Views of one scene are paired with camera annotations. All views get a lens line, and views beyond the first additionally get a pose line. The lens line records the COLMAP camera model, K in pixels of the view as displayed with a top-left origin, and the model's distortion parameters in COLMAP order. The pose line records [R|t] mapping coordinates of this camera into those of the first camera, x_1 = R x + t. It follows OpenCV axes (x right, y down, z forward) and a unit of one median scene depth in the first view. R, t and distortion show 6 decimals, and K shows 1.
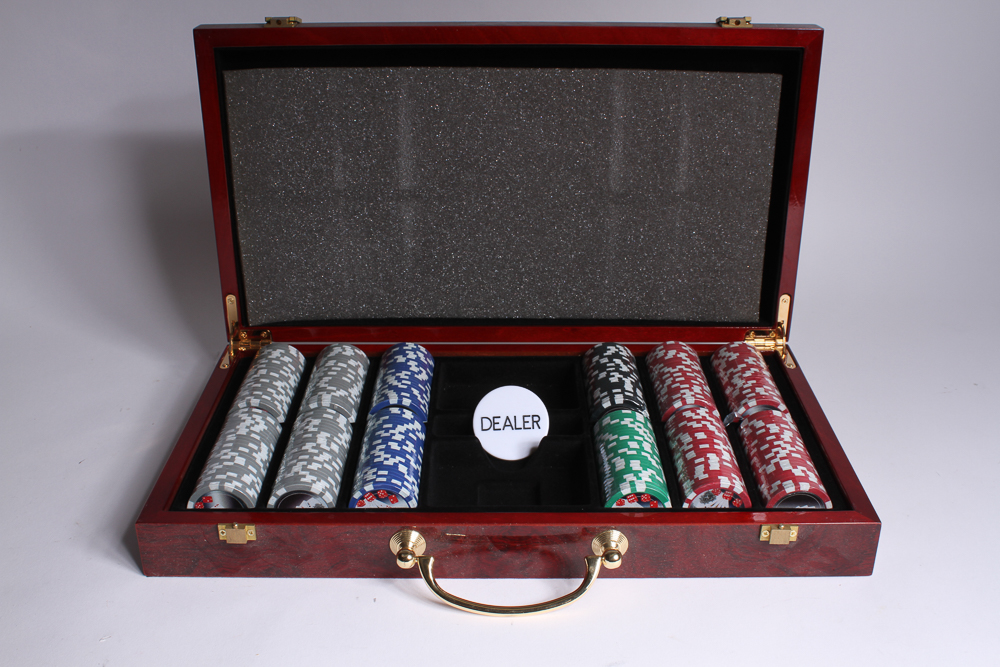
lens RADIAL K [[1116.9, 0, 499.7], [0, 1116.9, 332.6], [0, 0, 1]] dist [-0.082993, 0.000000]
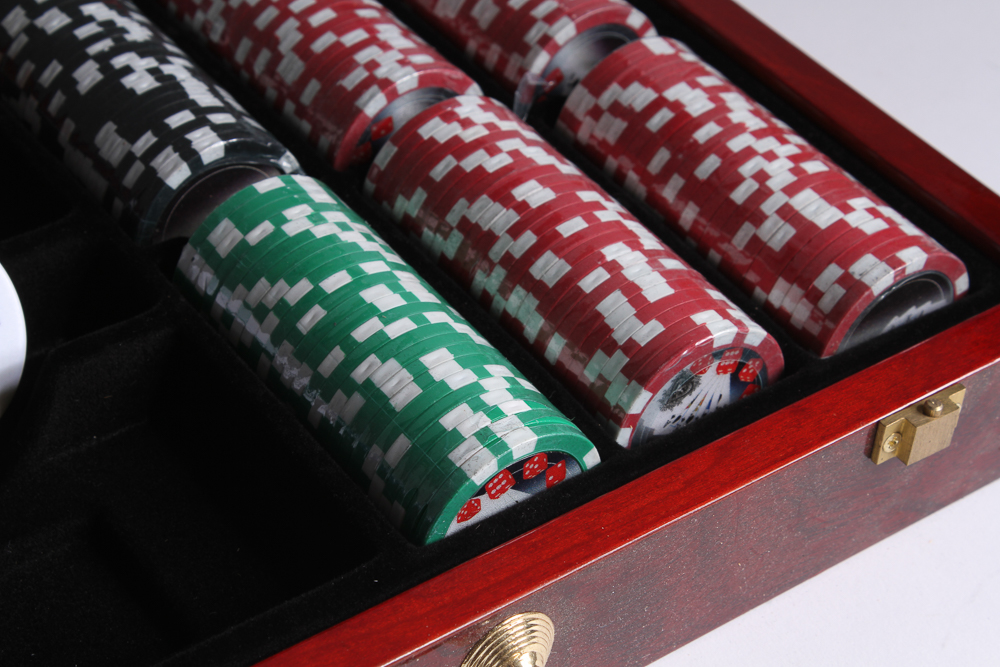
lens RADIAL K [[2432.0, 0, 501.1], [0, 2432.0, 336.6], [0, 0, 1]] dist [0.085266, 0.000000]
pose [[0.818539, -0.347235, 0.457627, -0.157306], [0.209574, 0.922233, 0.324909, -0.096319], [-0.534858, -0.170044, 0.827654, 0.412046]]
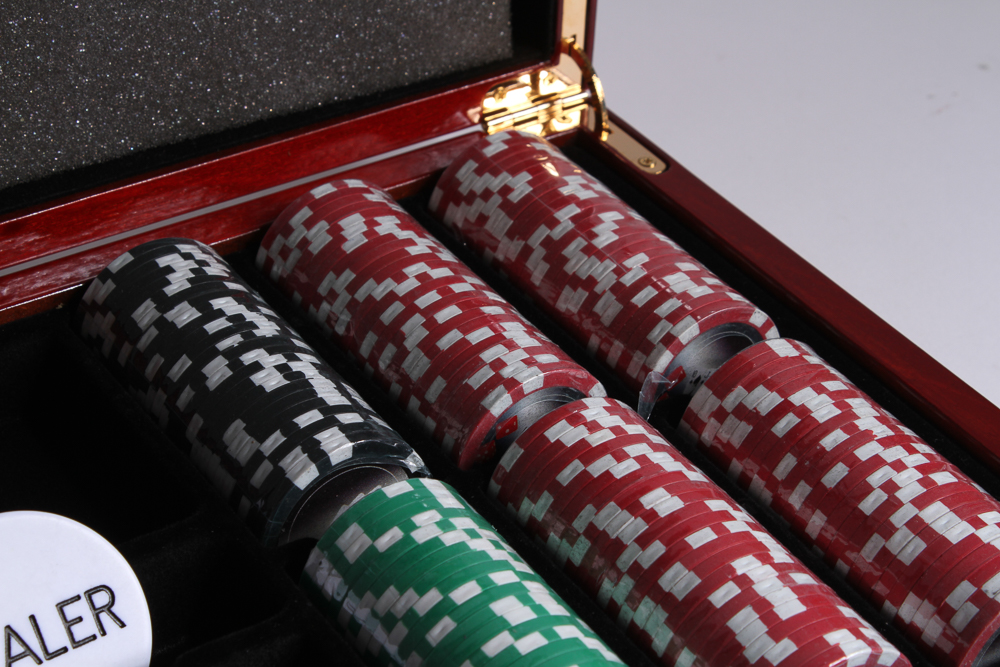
lens RADIAL K [[2432.0, 0, 498.8], [0, 2432.0, 331.0], [0, 0, 1]] dist [0.085266, 0.000000]
pose [[0.835822, -0.293436, 0.464001, -0.163576], [0.200559, 0.949960, 0.239484, -0.127302], [-0.511056, -0.107107, 0.852848, 0.426704]]
